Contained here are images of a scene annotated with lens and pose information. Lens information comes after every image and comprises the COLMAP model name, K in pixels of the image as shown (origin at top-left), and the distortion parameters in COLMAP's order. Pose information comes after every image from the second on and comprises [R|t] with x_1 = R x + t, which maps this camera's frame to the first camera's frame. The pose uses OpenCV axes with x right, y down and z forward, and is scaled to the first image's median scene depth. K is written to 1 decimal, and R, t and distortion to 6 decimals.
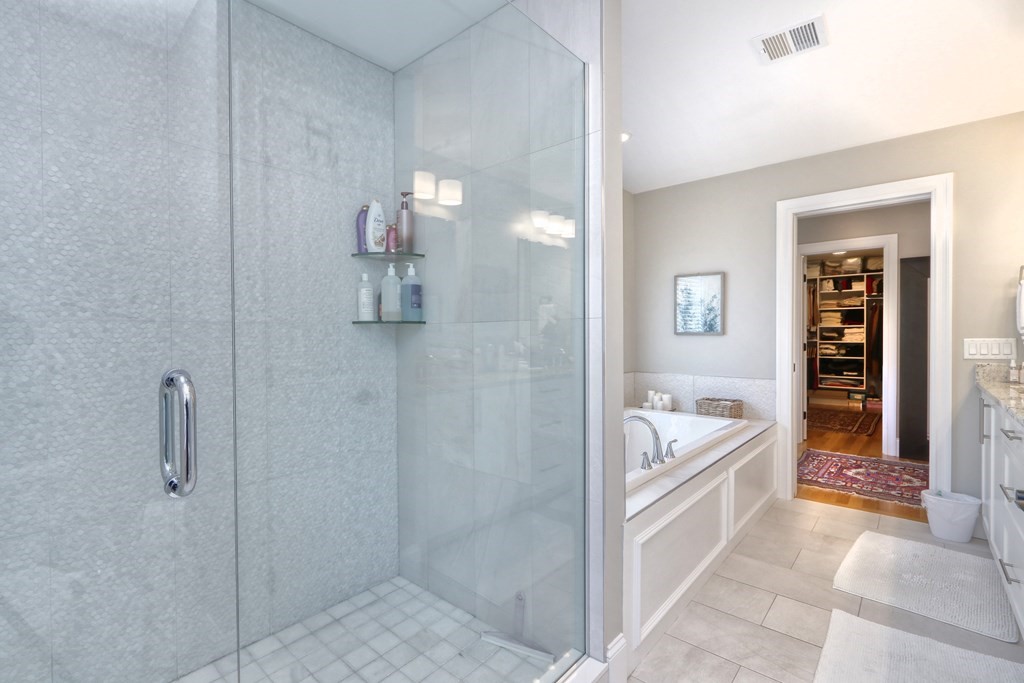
lens RADIAL K [[474.6, 0, 509.7], [0, 474.6, 342.1], [0, 0, 1]] dist [-0.000734, 0.000393]
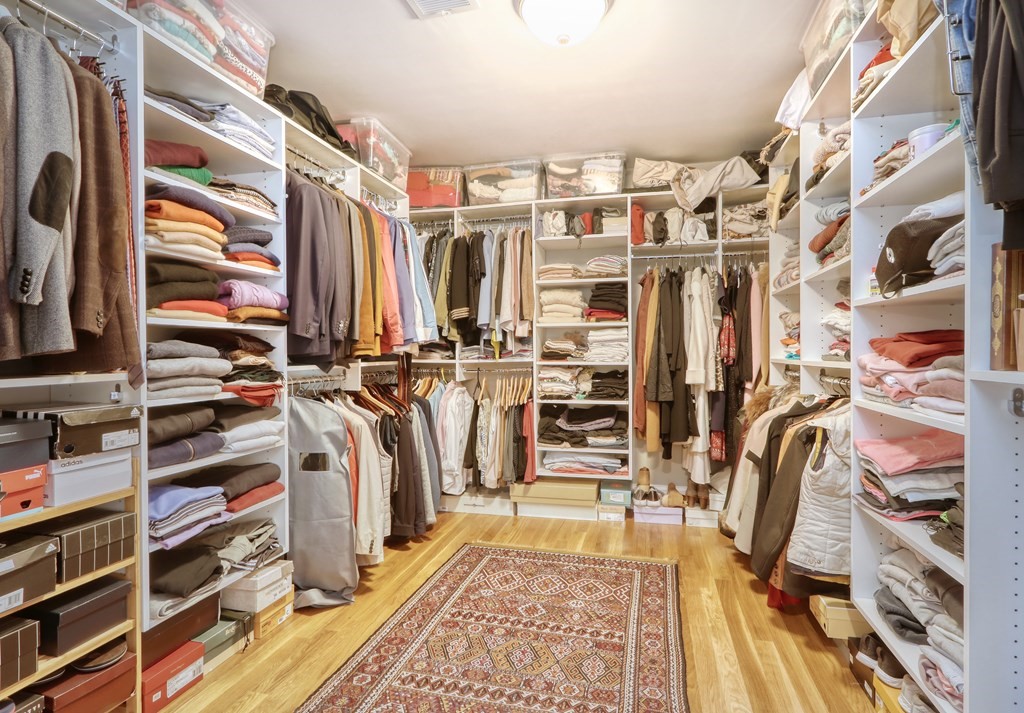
lens RADIAL K [[503.8, 0, 514.3], [0, 503.8, 355.7], [0, 0, 1]] dist [-0.001109, 0.000180]
pose [[0.898277, -0.008662, 0.439344, 0.459550], [0.009631, 0.999954, 0.000024, -0.007445], [-0.439324, 0.004209, 0.898319, 0.641653]]
